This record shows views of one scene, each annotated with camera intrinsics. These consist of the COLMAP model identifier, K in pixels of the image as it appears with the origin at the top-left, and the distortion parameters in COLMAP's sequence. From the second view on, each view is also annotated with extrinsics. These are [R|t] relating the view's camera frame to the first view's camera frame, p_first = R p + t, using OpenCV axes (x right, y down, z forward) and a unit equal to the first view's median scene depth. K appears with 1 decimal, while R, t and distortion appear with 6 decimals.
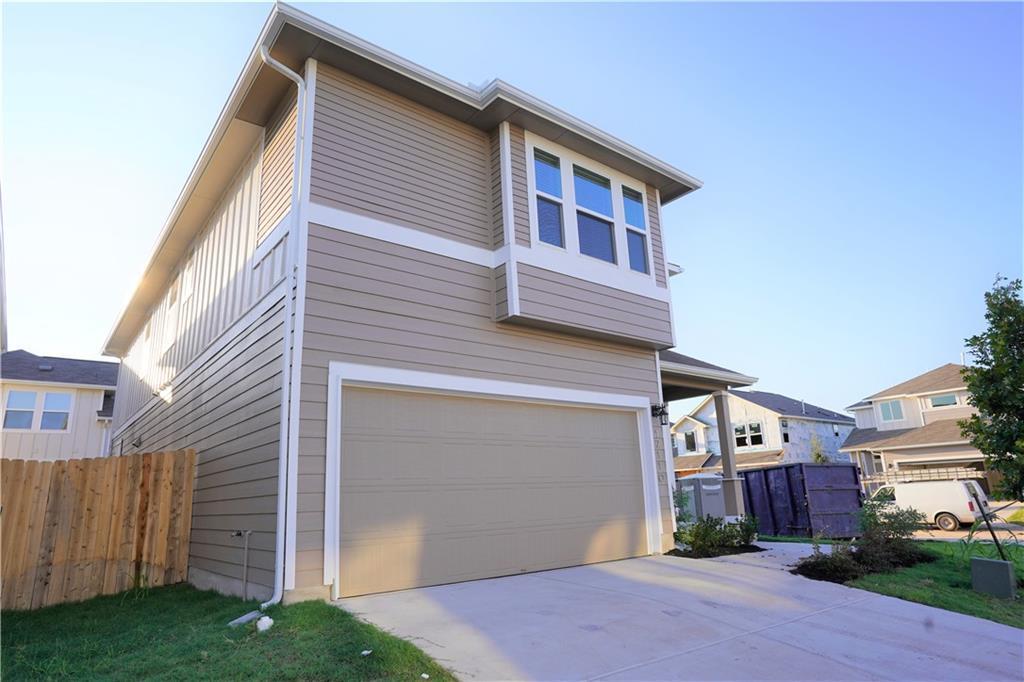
lens RADIAL K [[603.7, 0, 515.5], [0, 603.7, 342.7], [0, 0, 1]] dist [-0.010329, -0.000020]
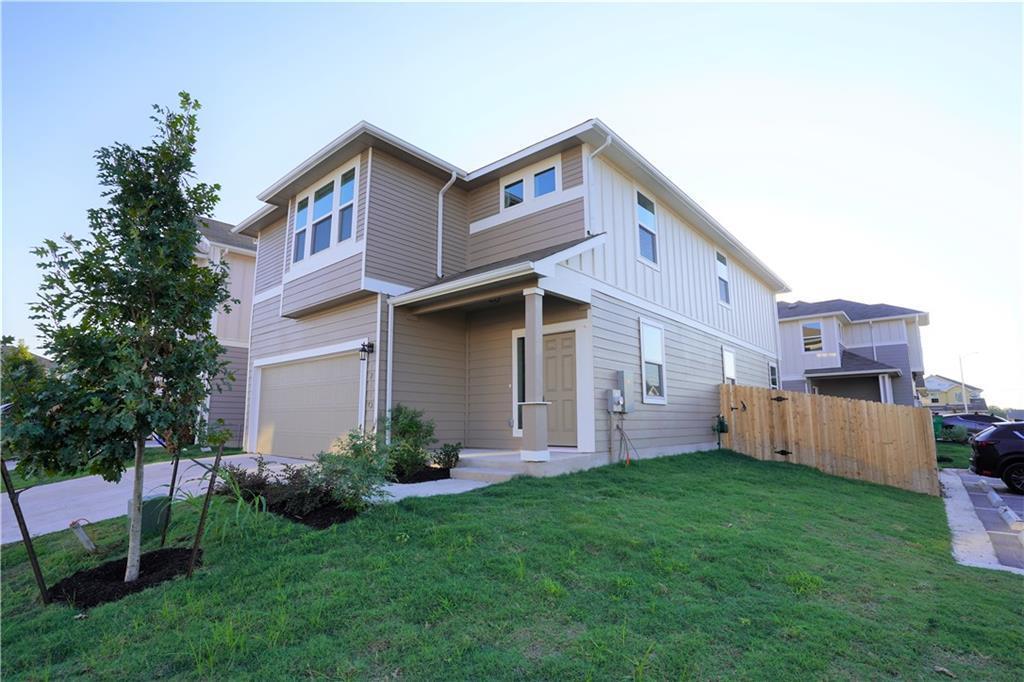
lens RADIAL K [[502.2, 0, 511.2], [0, 502.2, 337.5], [0, 0, 1]] dist [-0.063340, 0.024316]
pose [[0.159115, -0.120834, -0.979838, 1.425119], [0.241319, 0.967136, -0.080080, 0.275471], [0.957313, -0.223711, 0.183045, 1.269698]]
